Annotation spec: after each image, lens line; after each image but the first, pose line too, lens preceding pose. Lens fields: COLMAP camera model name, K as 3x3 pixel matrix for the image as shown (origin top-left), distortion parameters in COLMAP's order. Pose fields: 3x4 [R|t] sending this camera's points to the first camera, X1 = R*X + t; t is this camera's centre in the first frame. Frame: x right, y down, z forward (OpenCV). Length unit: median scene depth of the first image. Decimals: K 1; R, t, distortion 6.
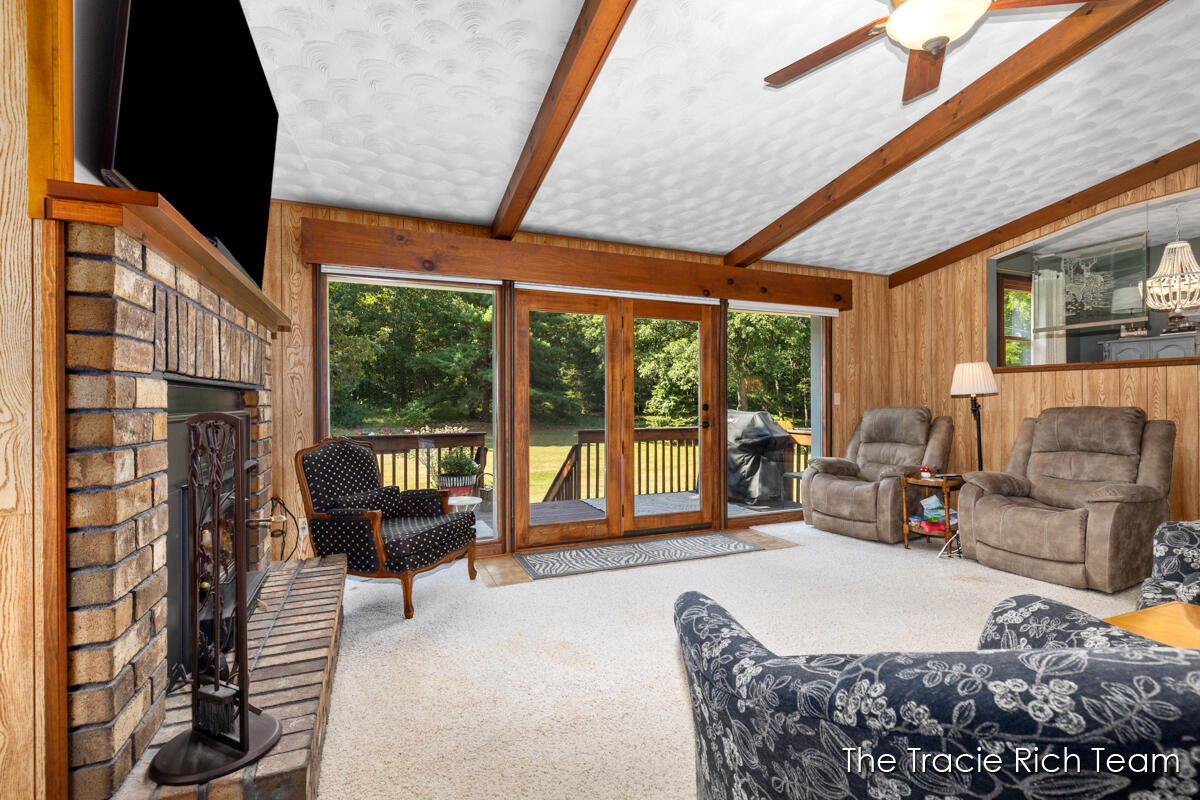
lens RADIAL K [[539.3, 0, 600.7], [0, 539.3, 401.1], [0, 0, 1]] dist [0.001348, -0.000440]
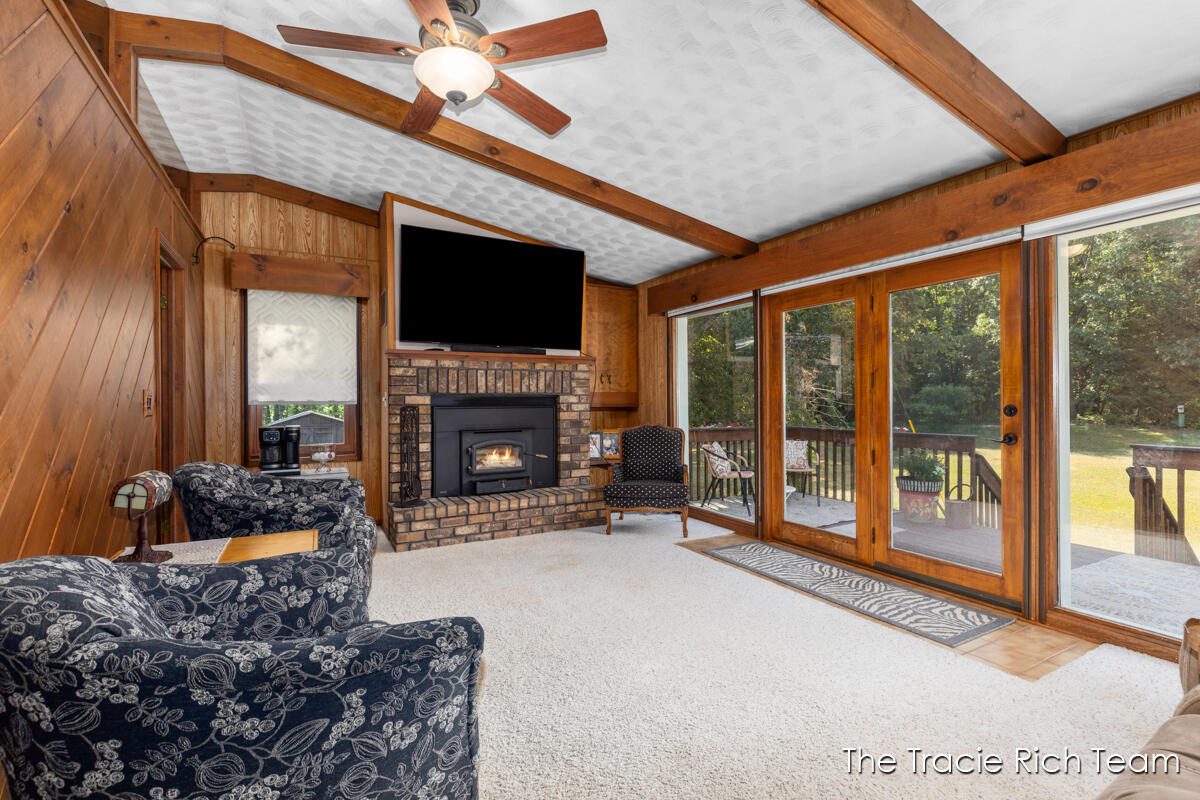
lens RADIAL K [[539.3, 0, 600.7], [0, 539.3, 401.1], [0, 0, 1]] dist [0.001348, -0.000440]
pose [[0.116791, 0.004585, -0.993146, 0.758000], [0.002966, 0.999983, 0.004965, -0.003303], [0.993152, -0.003526, 0.116776, 0.475384]]
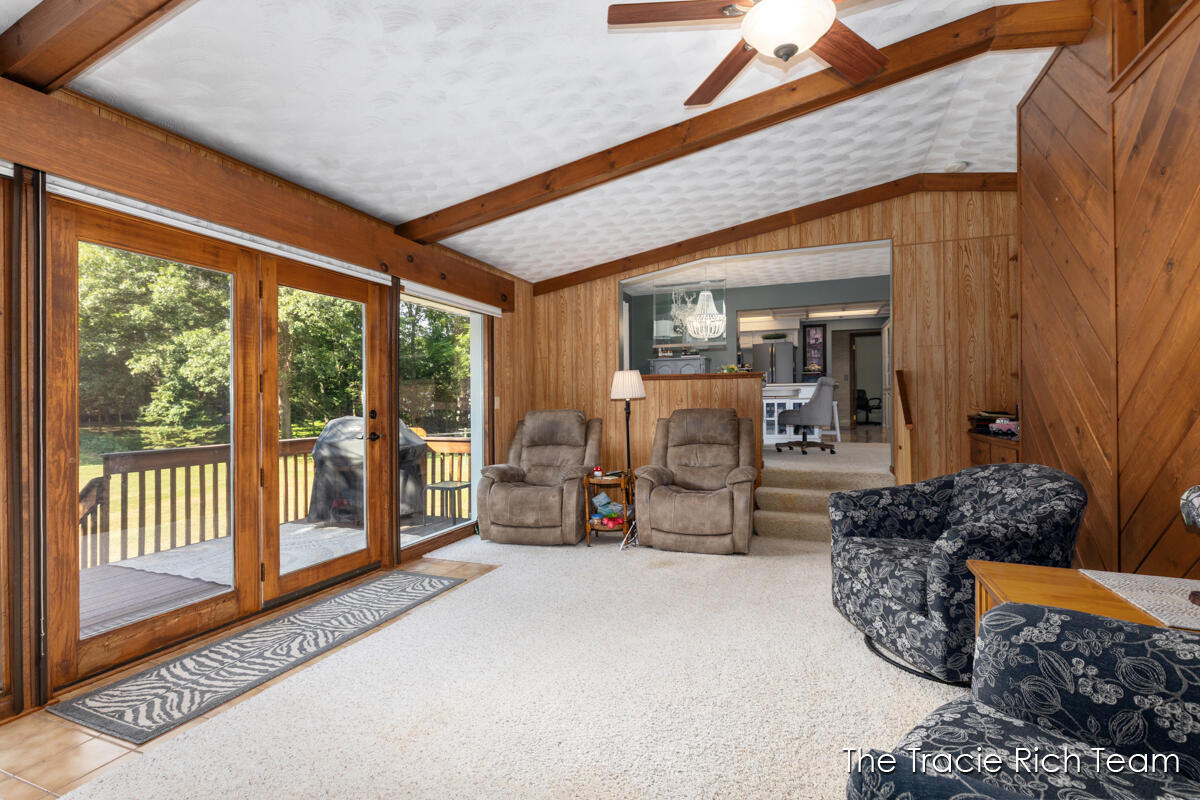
lens RADIAL K [[539.3, 0, 600.7], [0, 539.3, 401.1], [0, 0, 1]] dist [0.001348, -0.000440]
pose [[0.693823, -0.000546, 0.720146, -0.141483], [0.006147, 0.999968, -0.005164, -0.001373], [-0.720120, 0.008009, 0.693804, 0.223718]]
